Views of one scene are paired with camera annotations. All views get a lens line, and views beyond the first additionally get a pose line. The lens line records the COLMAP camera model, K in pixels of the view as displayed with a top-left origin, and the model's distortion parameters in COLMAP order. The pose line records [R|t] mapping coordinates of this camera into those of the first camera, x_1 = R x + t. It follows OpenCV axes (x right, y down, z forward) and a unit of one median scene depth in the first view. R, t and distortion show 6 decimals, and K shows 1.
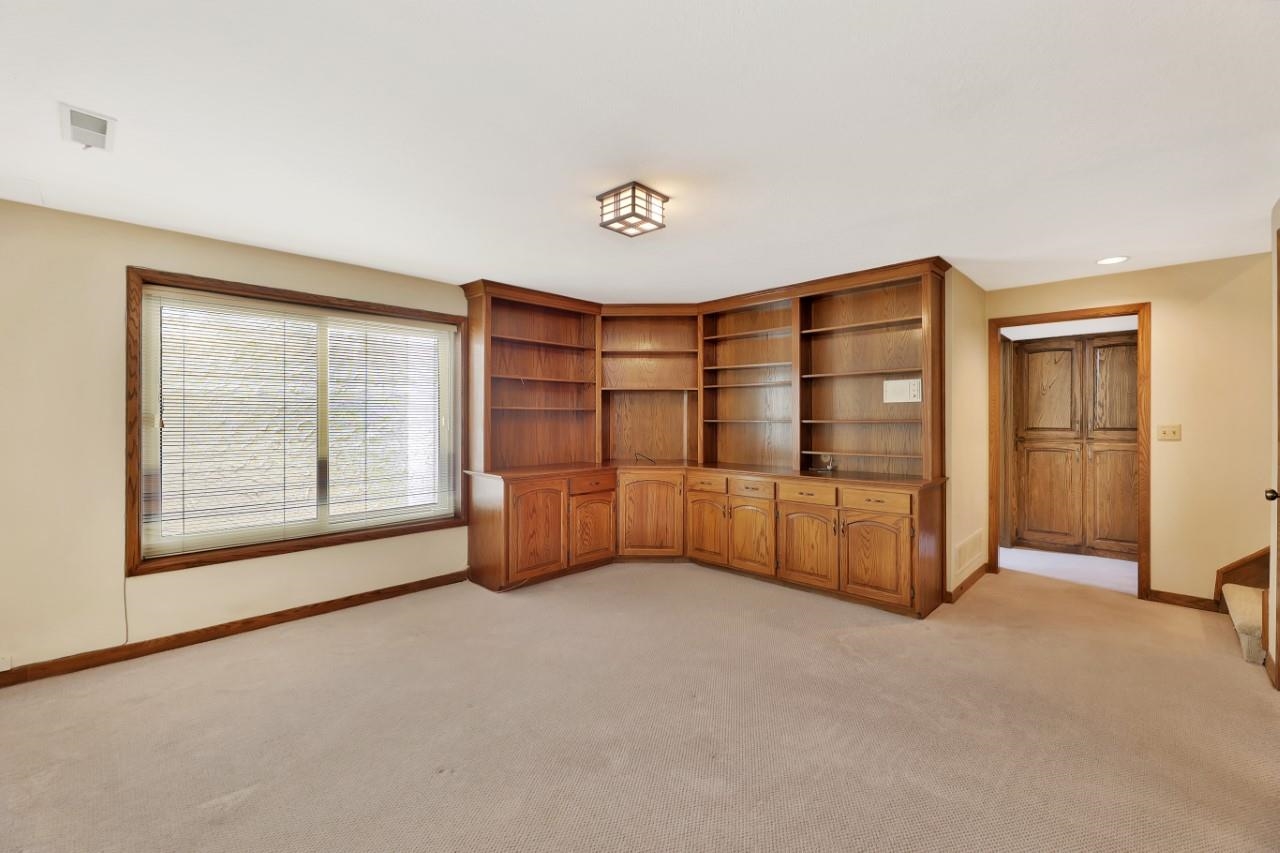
lens RADIAL K [[519.4, 0, 642.6], [0, 519.4, 420.6], [0, 0, 1]] dist [0.001406, -0.002291]
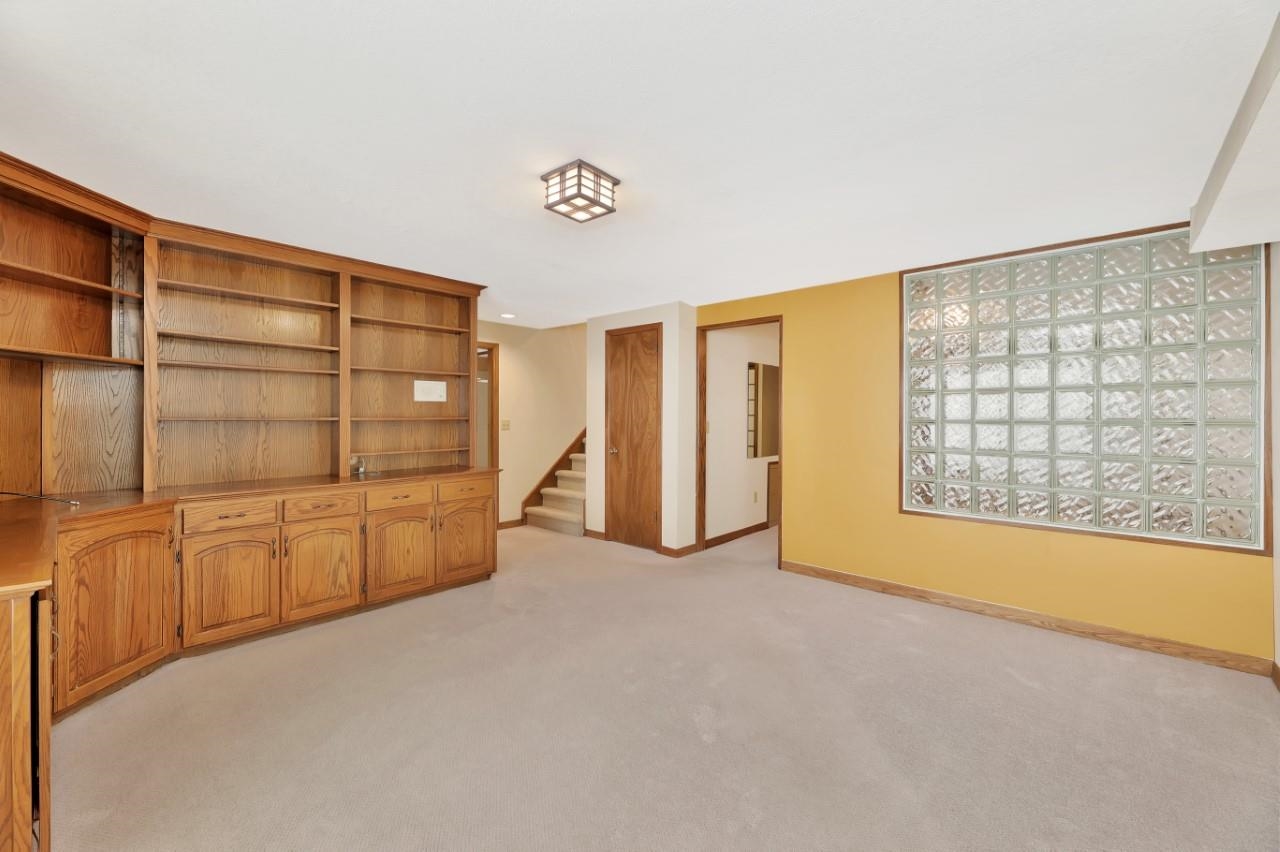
lens RADIAL K [[519.4, 0, 642.9], [0, 519.4, 420.5], [0, 0, 1]] dist [0.001406, -0.002291]
pose [[-0.034479, -0.005190, 0.999392, -0.585493], [0.002204, 0.999984, 0.005269, -0.000040], [-0.999403, 0.002384, -0.034467, 0.561096]]
